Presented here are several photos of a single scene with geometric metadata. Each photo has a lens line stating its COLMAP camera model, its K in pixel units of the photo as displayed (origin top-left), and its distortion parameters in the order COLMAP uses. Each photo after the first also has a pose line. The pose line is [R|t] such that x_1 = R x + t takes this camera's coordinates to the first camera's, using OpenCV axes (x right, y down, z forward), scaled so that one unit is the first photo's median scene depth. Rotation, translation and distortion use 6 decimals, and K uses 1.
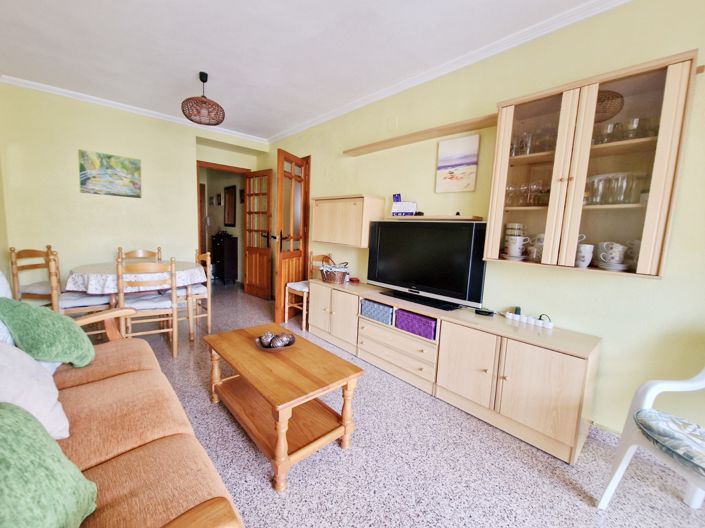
lens RADIAL K [[288.5, 0, 352.5], [0, 288.5, 264.0], [0, 0, 1]] dist [0.002490, -0.003378]
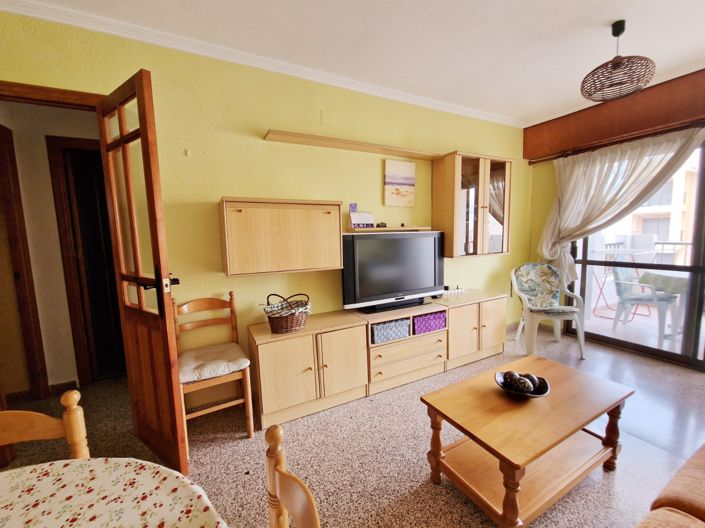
lens RADIAL K [[285.9, 0, 350.3], [0, 285.9, 261.8], [0, 0, 1]] dist [0.001449, -0.000102]
pose [[0.270104, -0.149180, 0.951204, -0.769118], [0.148363, 0.982574, 0.111971, -0.171565], [-0.951332, 0.110880, 0.287530, 0.803824]]
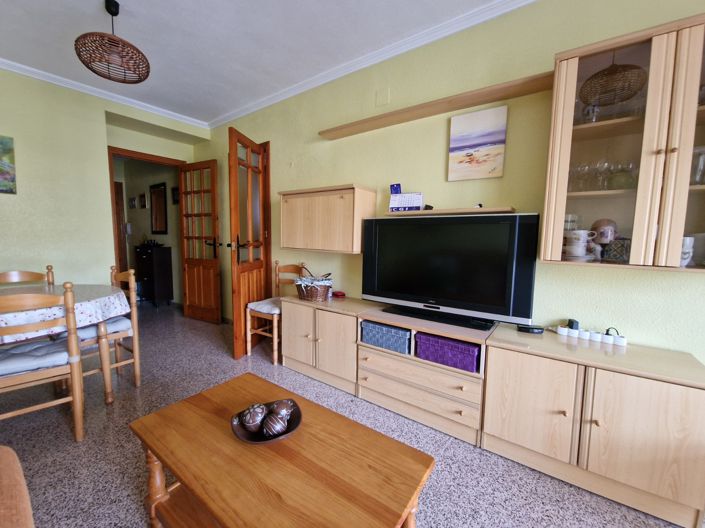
lens RADIAL K [[288.5, 0, 352.5], [0, 288.5, 264.0], [0, 0, 1]] dist [0.002490, -0.003378]
pose [[0.980223, -0.049981, 0.191479, -0.130959], [0.053112, 0.998525, -0.011250, -0.021402], [-0.190634, 0.021197, 0.981432, 0.258313]]
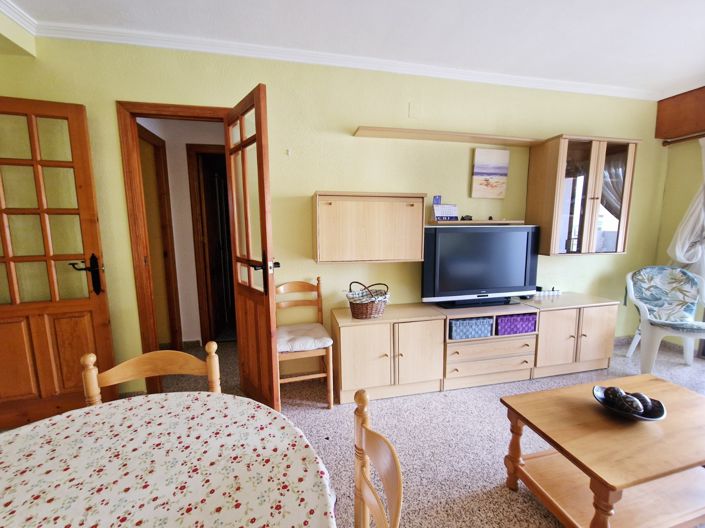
lens RADIAL K [[288.5, 0, 352.5], [0, 288.5, 264.0], [0, 0, 1]] dist [0.002490, -0.003378]
pose [[0.508563, -0.160570, 0.845920, -0.803874], [0.129971, 0.985516, 0.108930, -0.172916], [-0.851159, 0.054547, 0.522066, 0.802673]]
